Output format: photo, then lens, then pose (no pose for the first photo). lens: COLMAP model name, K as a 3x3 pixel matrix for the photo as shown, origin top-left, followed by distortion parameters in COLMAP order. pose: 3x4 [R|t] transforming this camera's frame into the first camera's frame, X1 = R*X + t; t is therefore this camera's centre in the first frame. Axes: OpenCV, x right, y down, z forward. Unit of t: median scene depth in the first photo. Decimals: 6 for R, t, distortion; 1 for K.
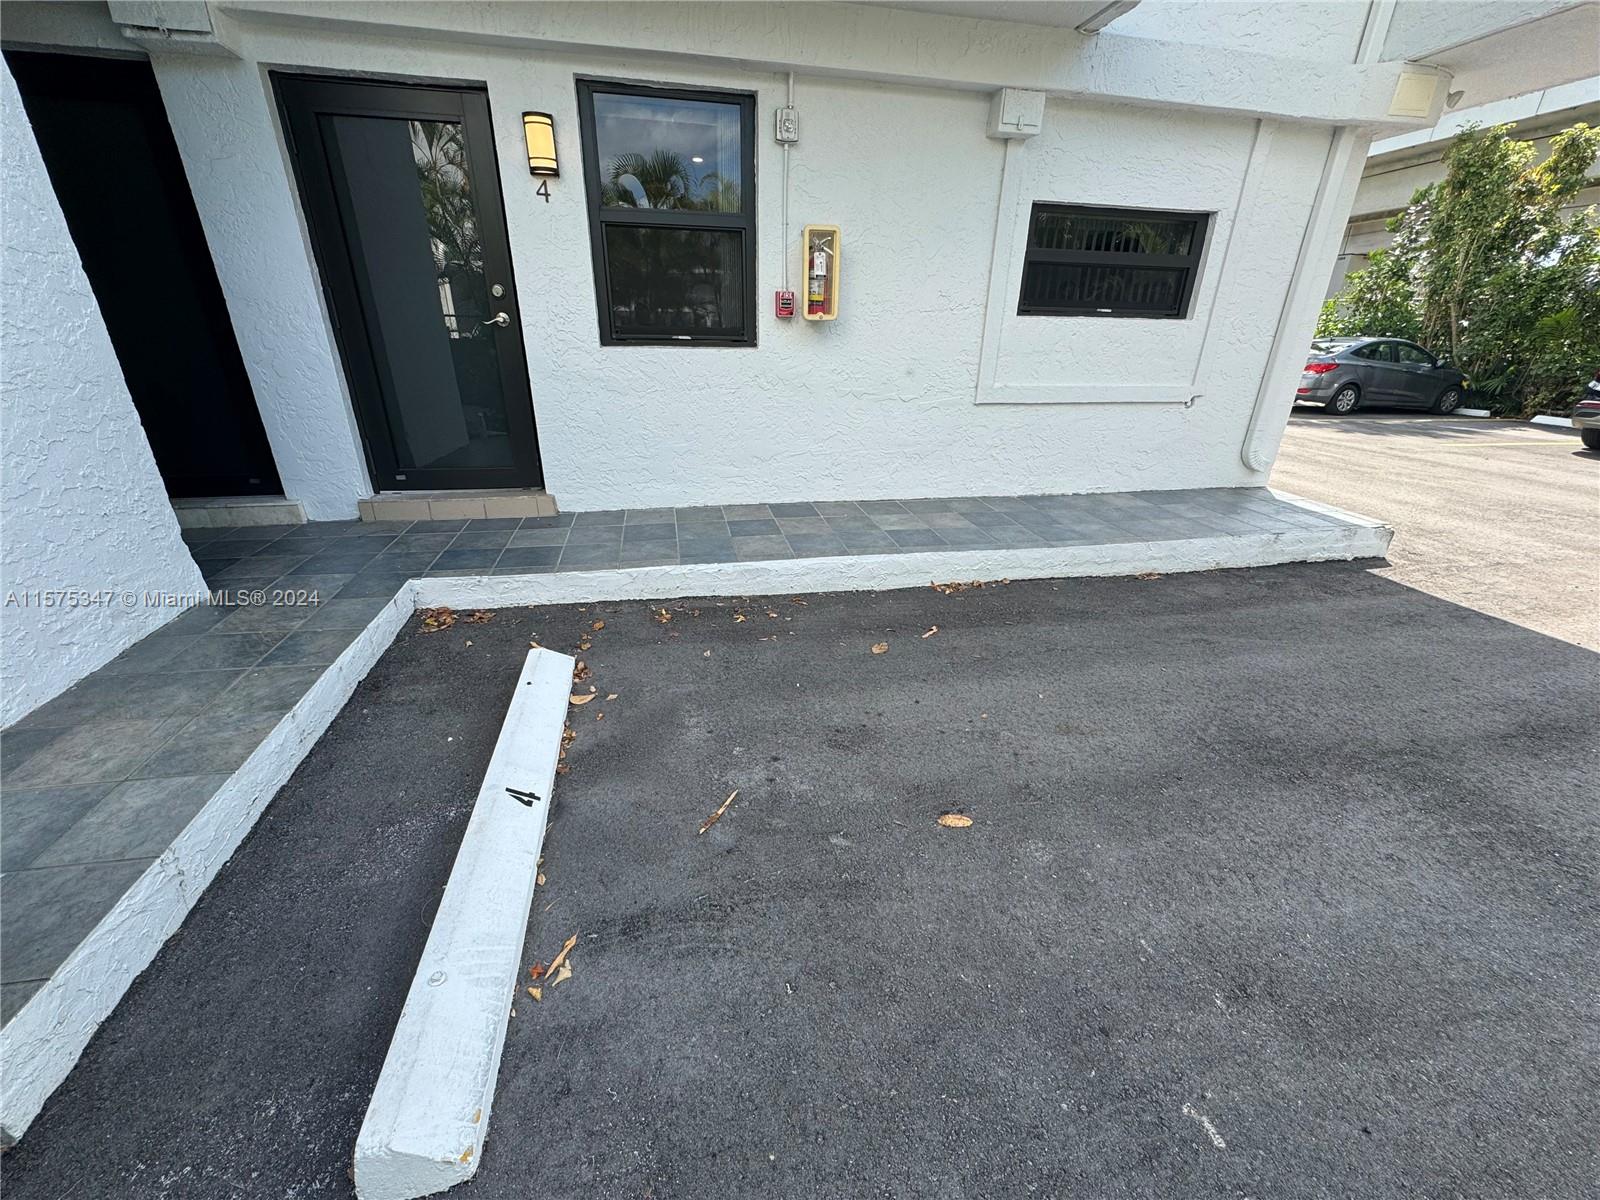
lens RADIAL K [[639.3, 0, 799.0], [0, 639.3, 600.5], [0, 0, 1]] dist [-0.003007, 0.000588]
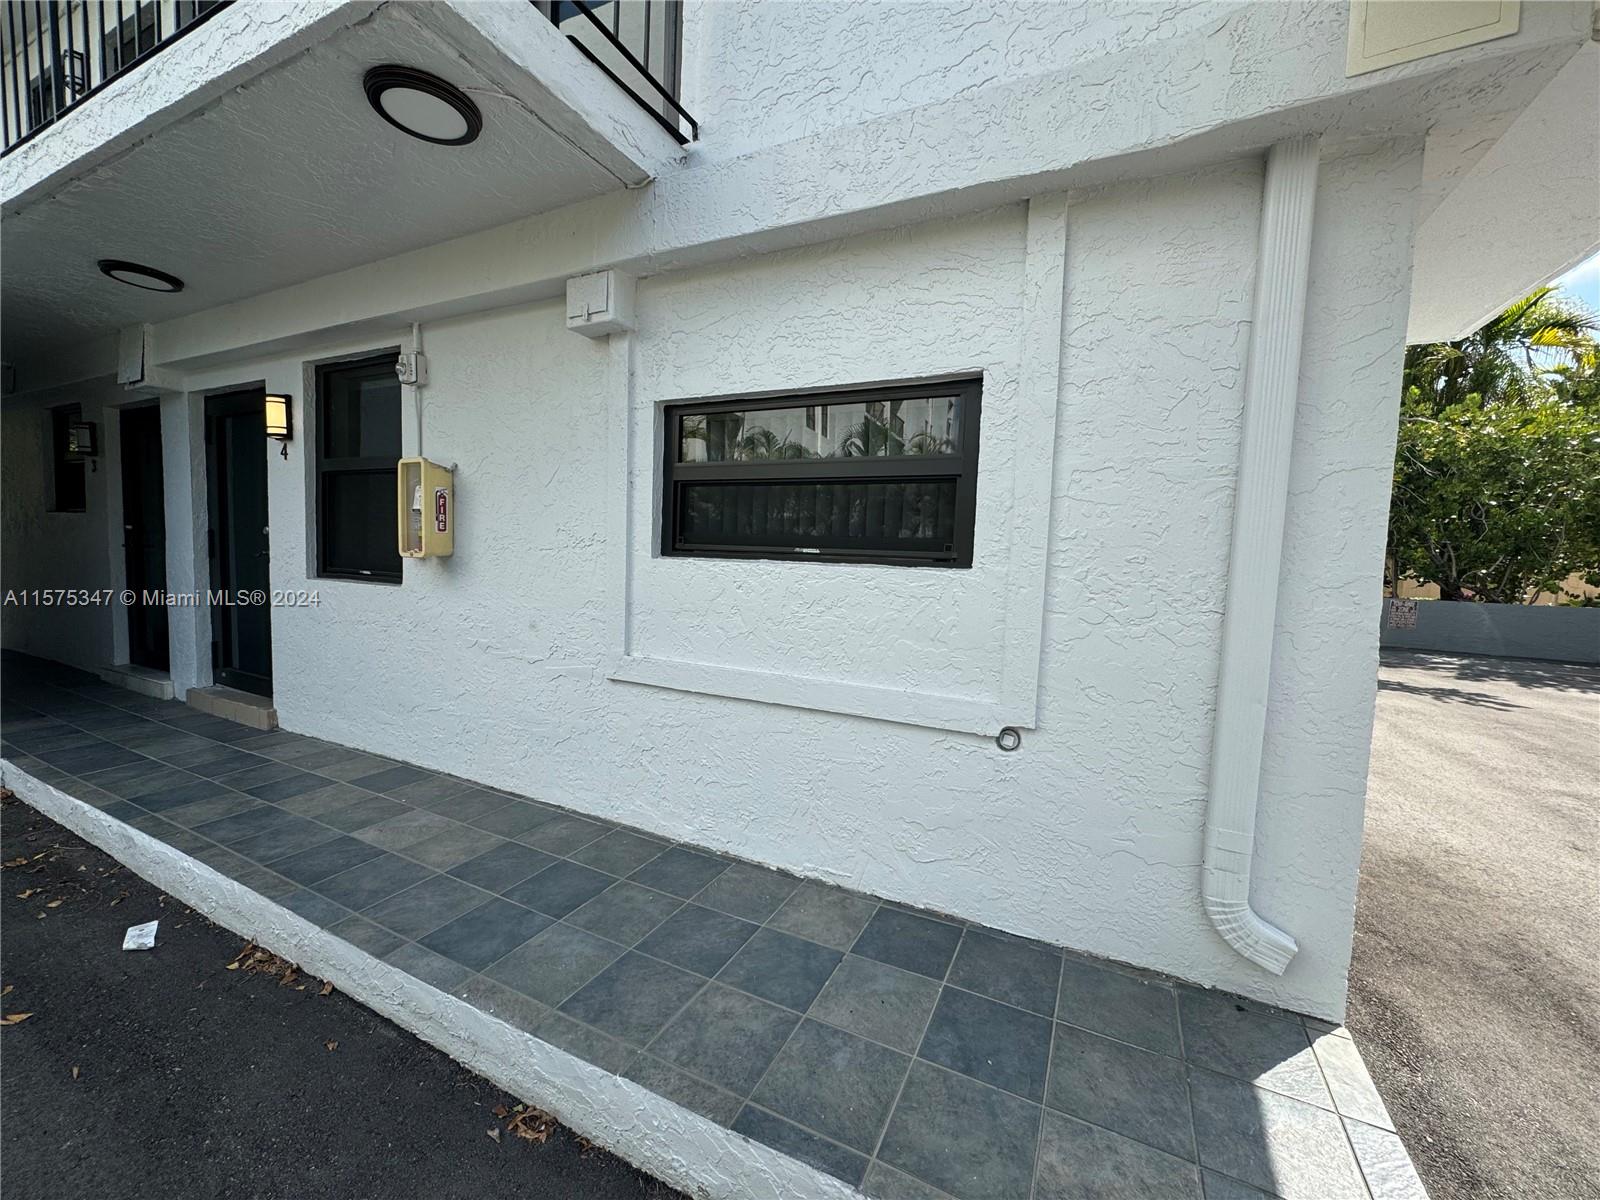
lens RADIAL K [[639.3, 0, 799.0], [0, 639.3, 600.5], [0, 0, 1]] dist [-0.003007, 0.000588]
pose [[0.786323, 0.053815, -0.615467, 0.969904], [-0.265600, 0.928890, -0.258111, -0.309815], [0.557811, 0.366426, 0.744701, 0.690539]]
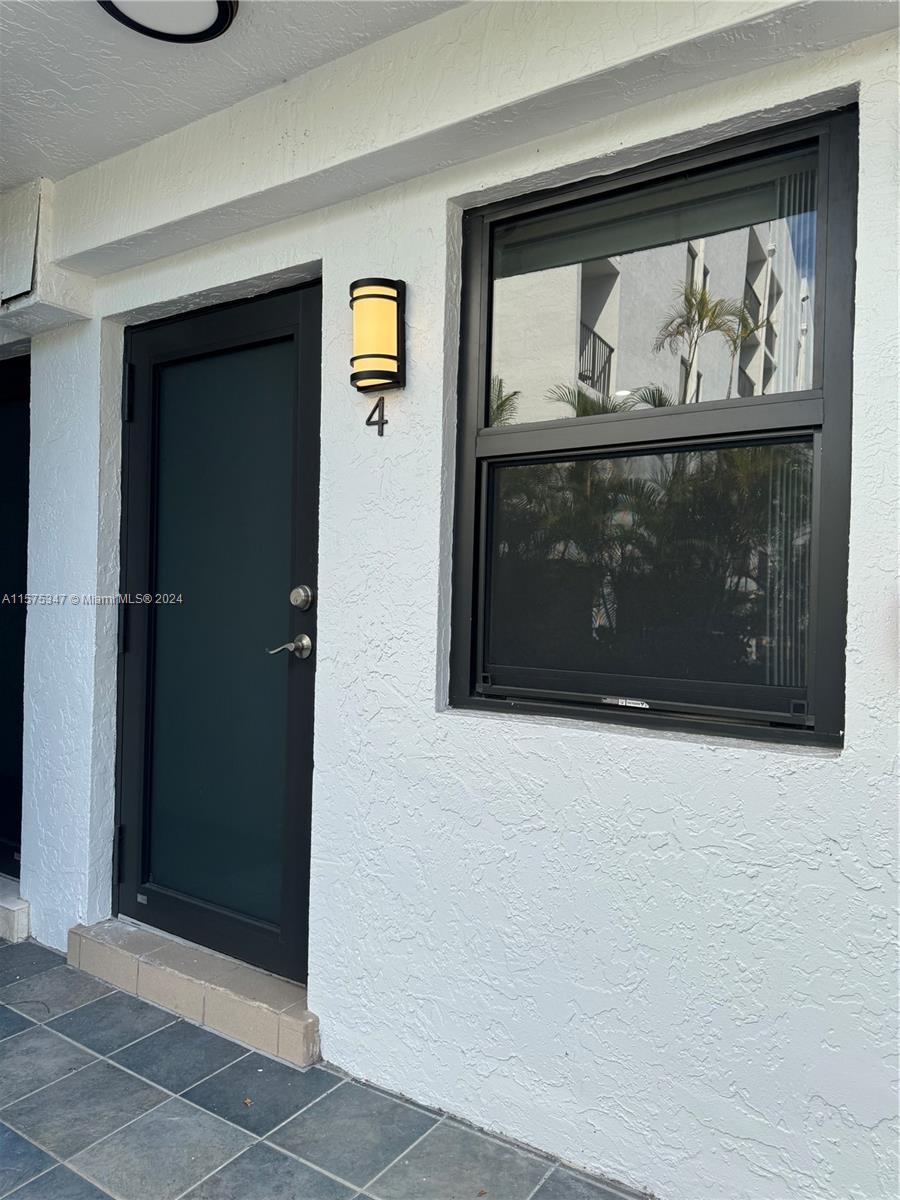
lens RADIAL K [[818.4, 0, 450.0], [0, 818.4, 600.0], [0, 0, 1]] dist [0.080540, -0.090888]
pose [[0.708815, -0.004448, -0.705380, 0.090113], [-0.290881, 0.909157, -0.298031, -0.303338], [0.642627, 0.416430, 0.643130, 0.619453]]
